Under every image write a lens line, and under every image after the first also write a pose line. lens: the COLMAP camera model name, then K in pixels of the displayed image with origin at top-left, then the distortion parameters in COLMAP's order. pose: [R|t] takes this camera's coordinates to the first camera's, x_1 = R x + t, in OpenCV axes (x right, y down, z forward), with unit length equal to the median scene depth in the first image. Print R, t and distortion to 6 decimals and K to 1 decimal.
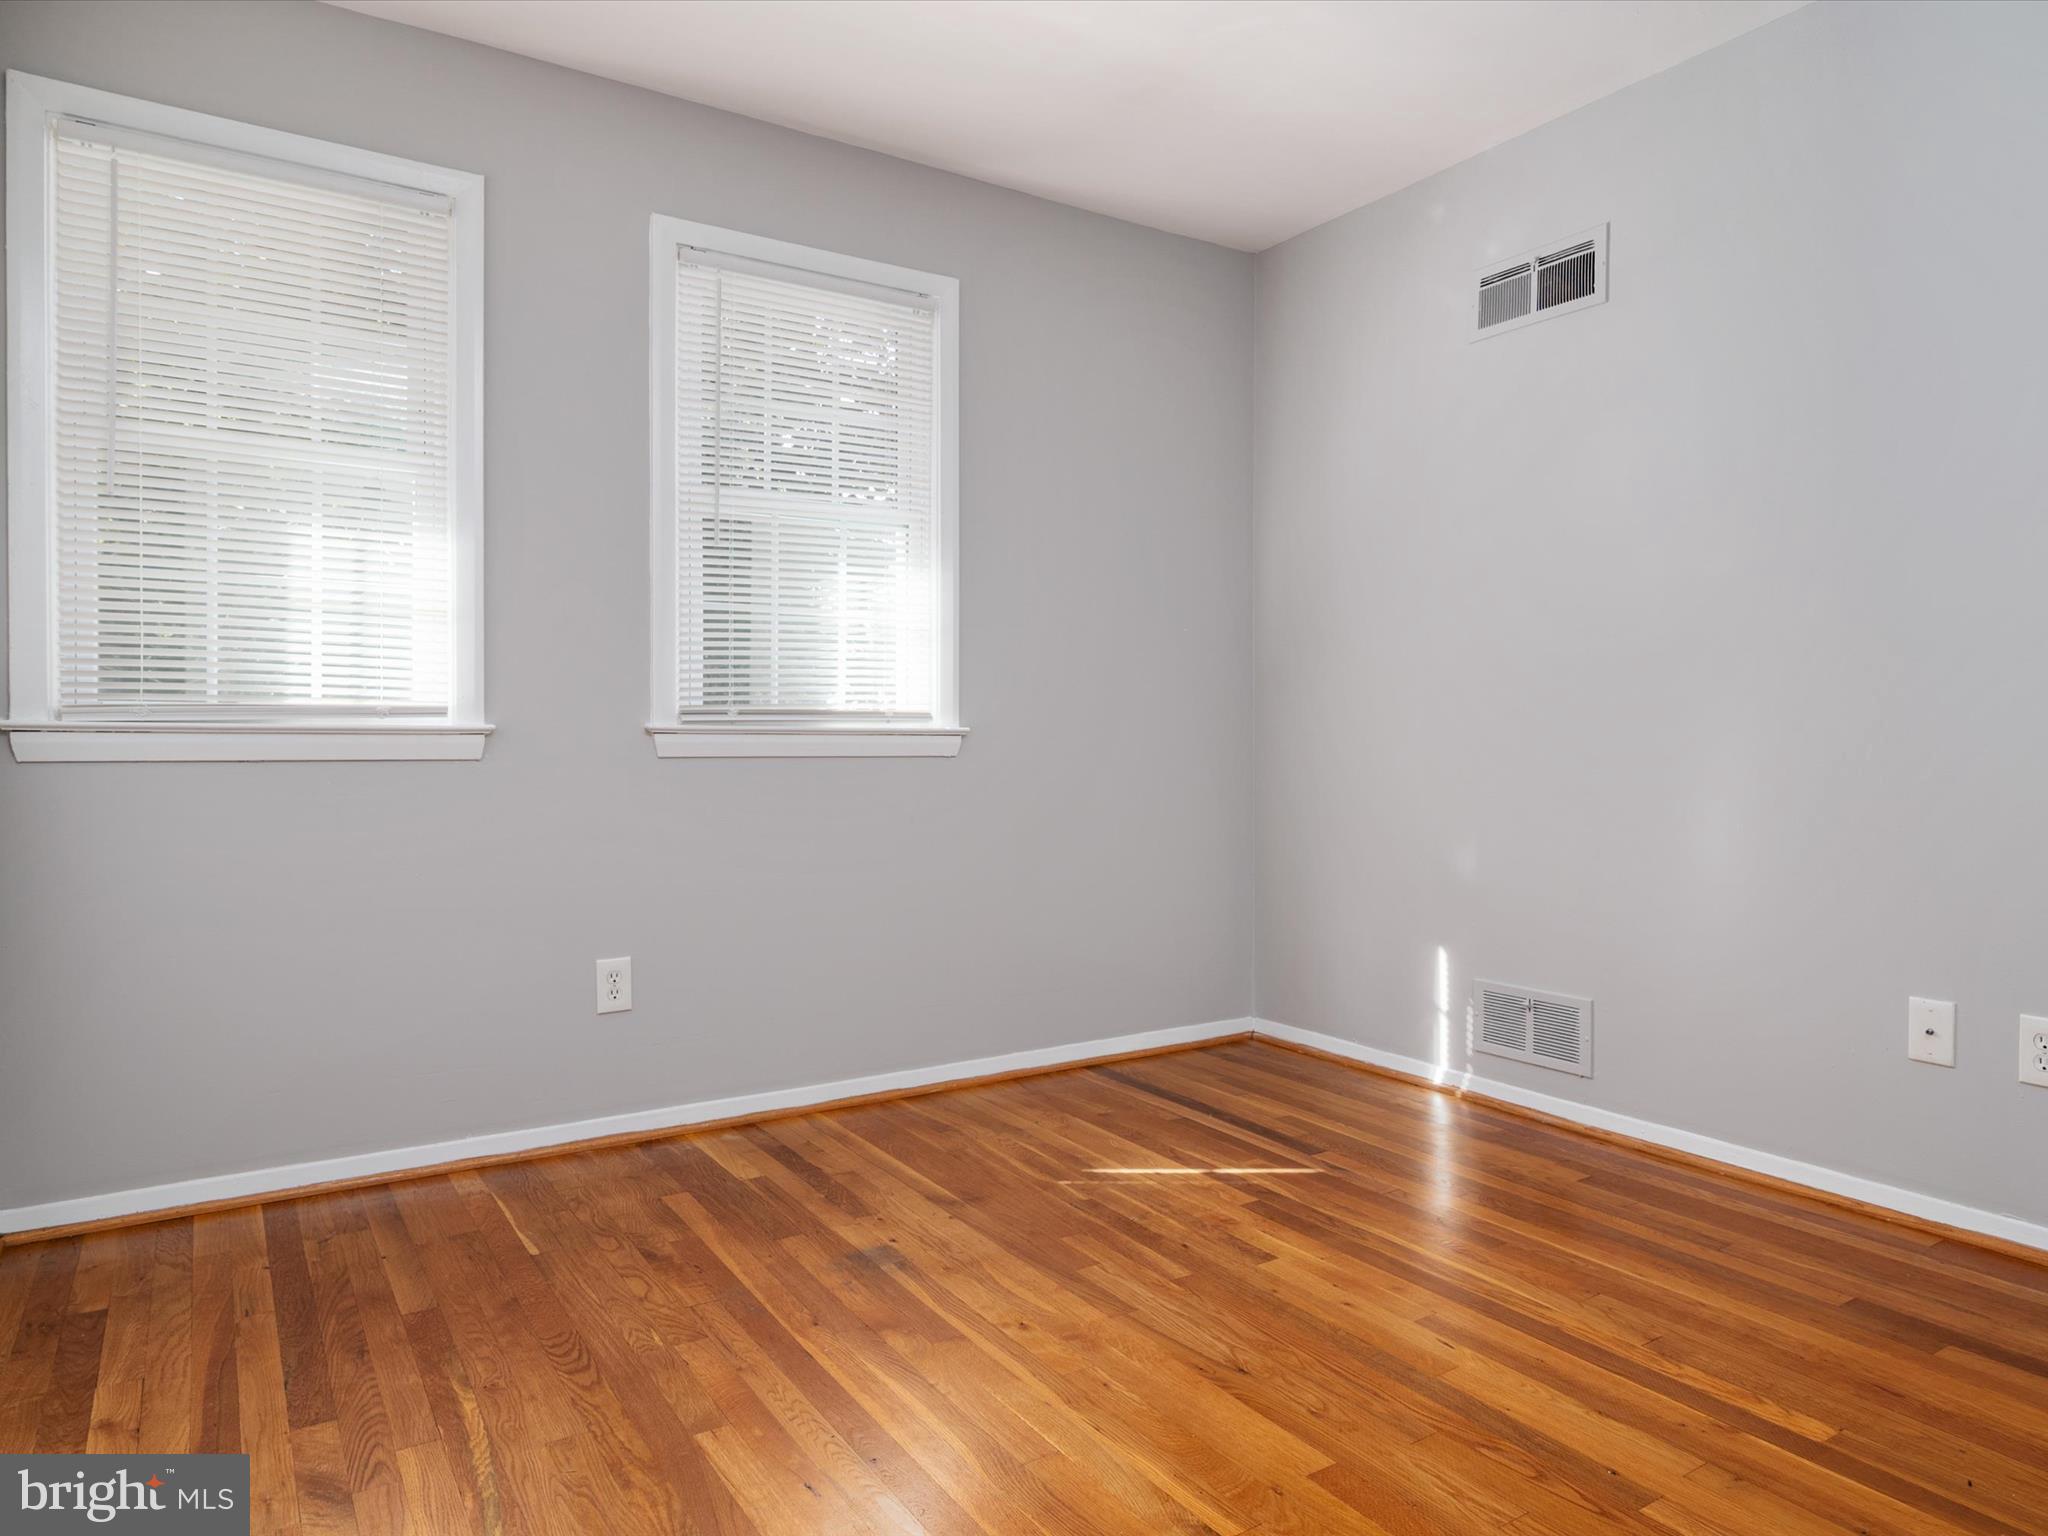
lens RADIAL K [[1282.2, 0, 1024.0], [0, 1282.2, 768.0], [0, 0, 1]] dist [-0.017524, 0.001300]
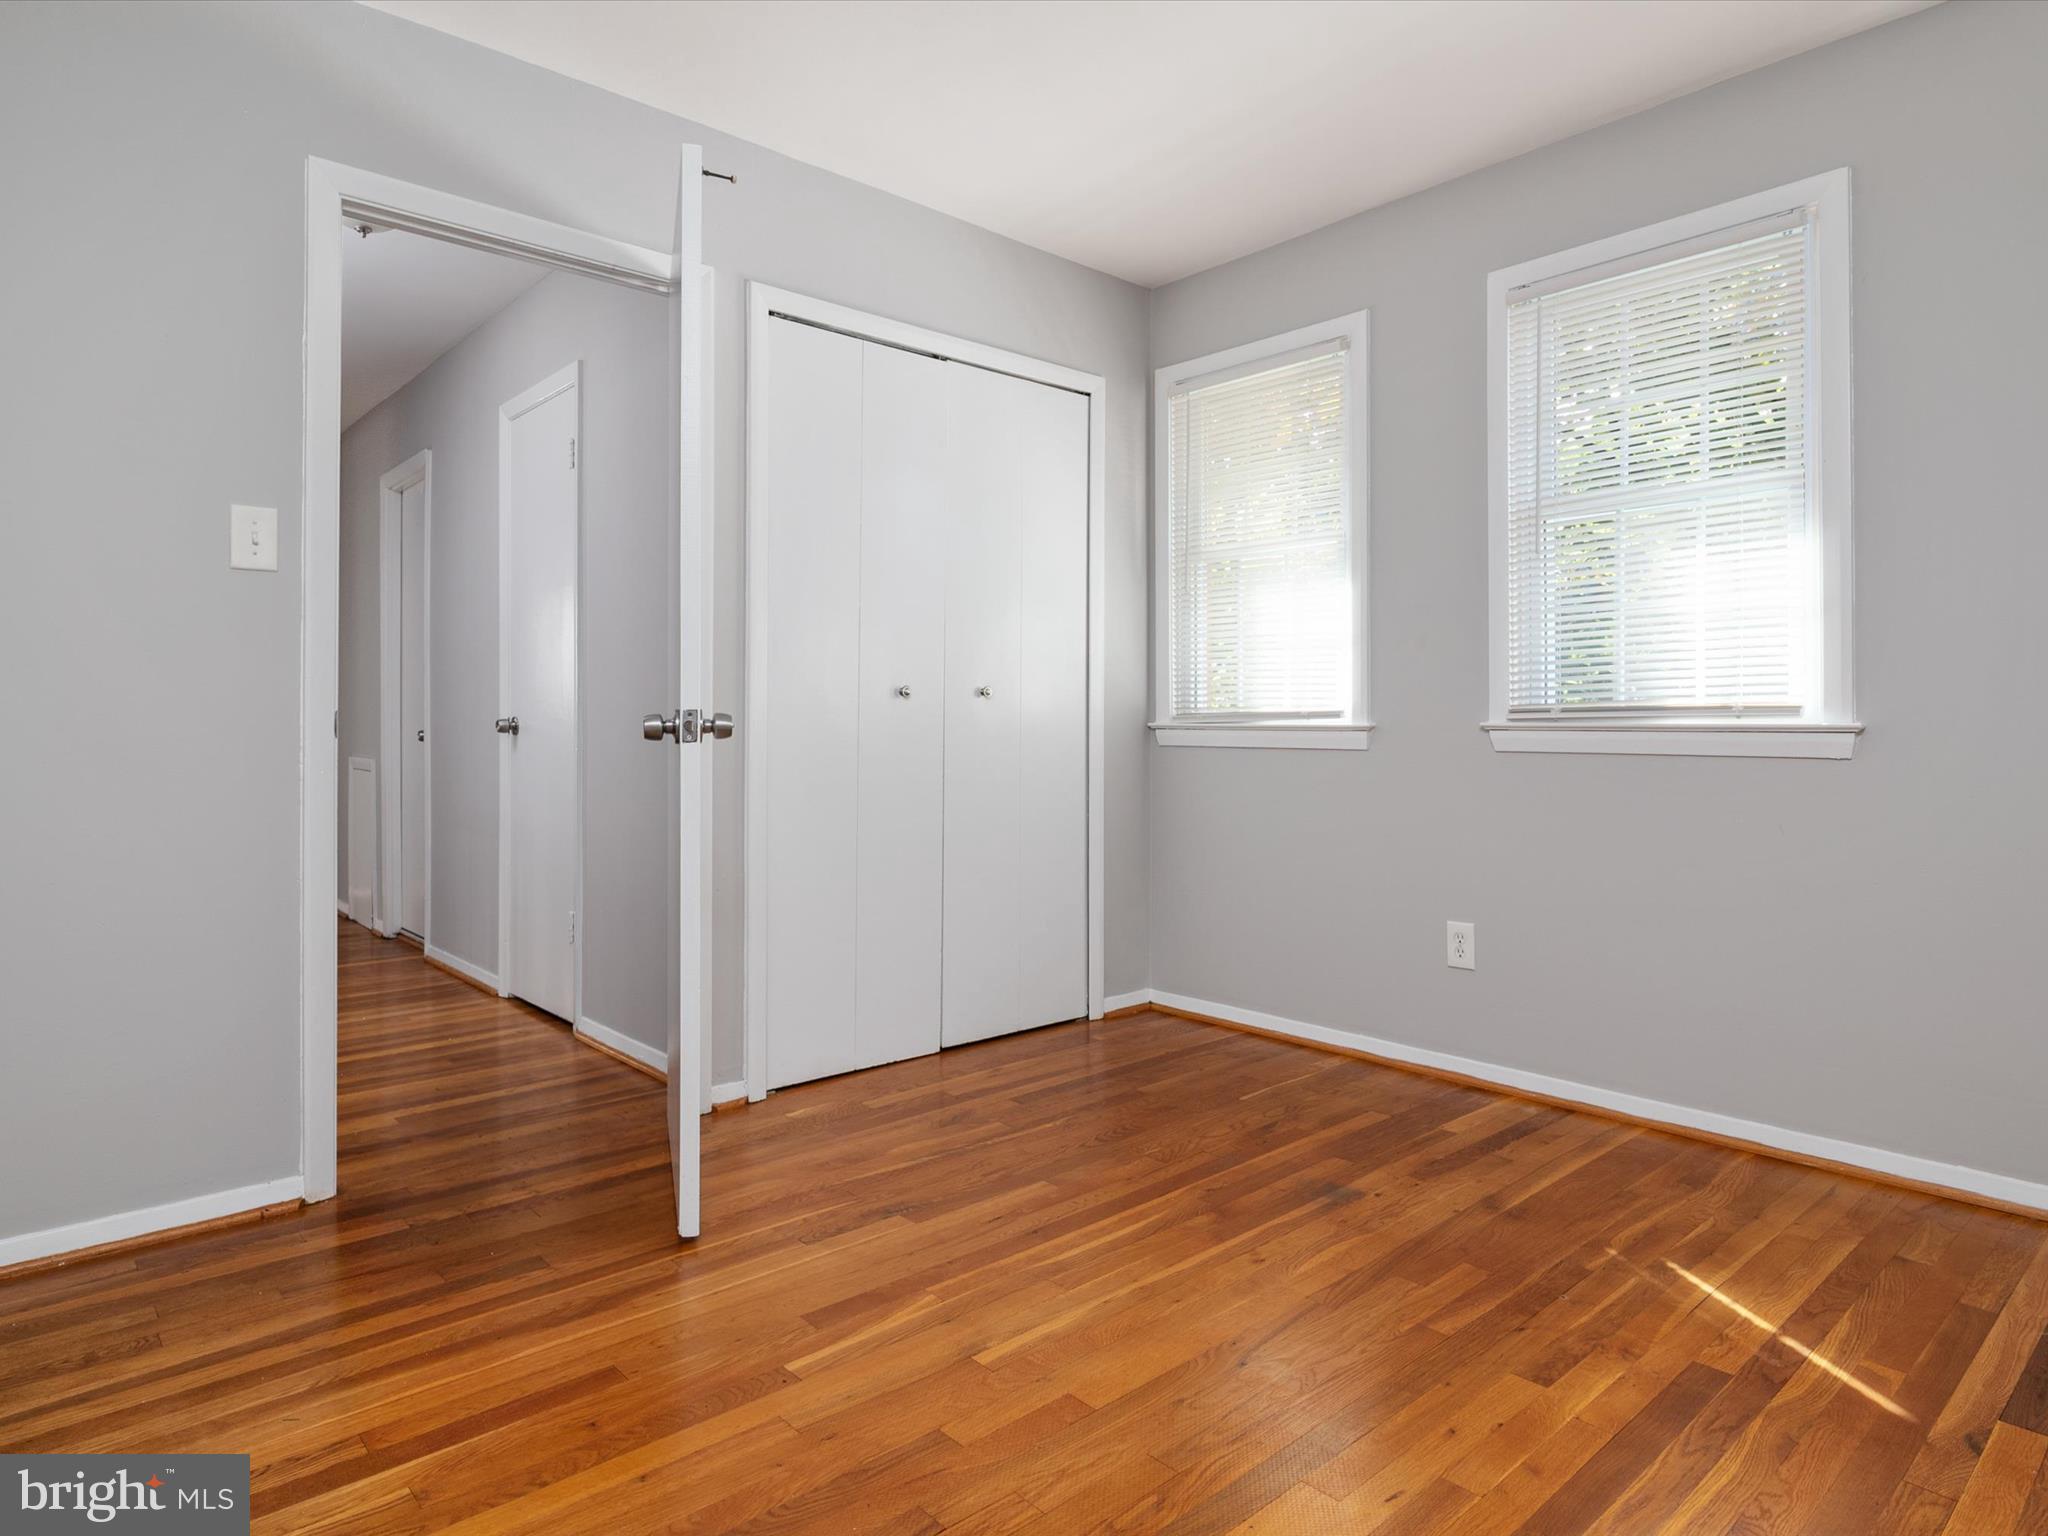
lens RADIAL K [[1181.6, 0, 1030.5], [0, 1181.6, 746.9], [0, 0, 1]] dist [-0.020108, 0.001647]
pose [[0.158353, 0.013714, -0.987287, 0.732936], [-0.026946, 0.999591, 0.009563, -0.012225], [0.987015, 0.025089, 0.158657, 0.472372]]
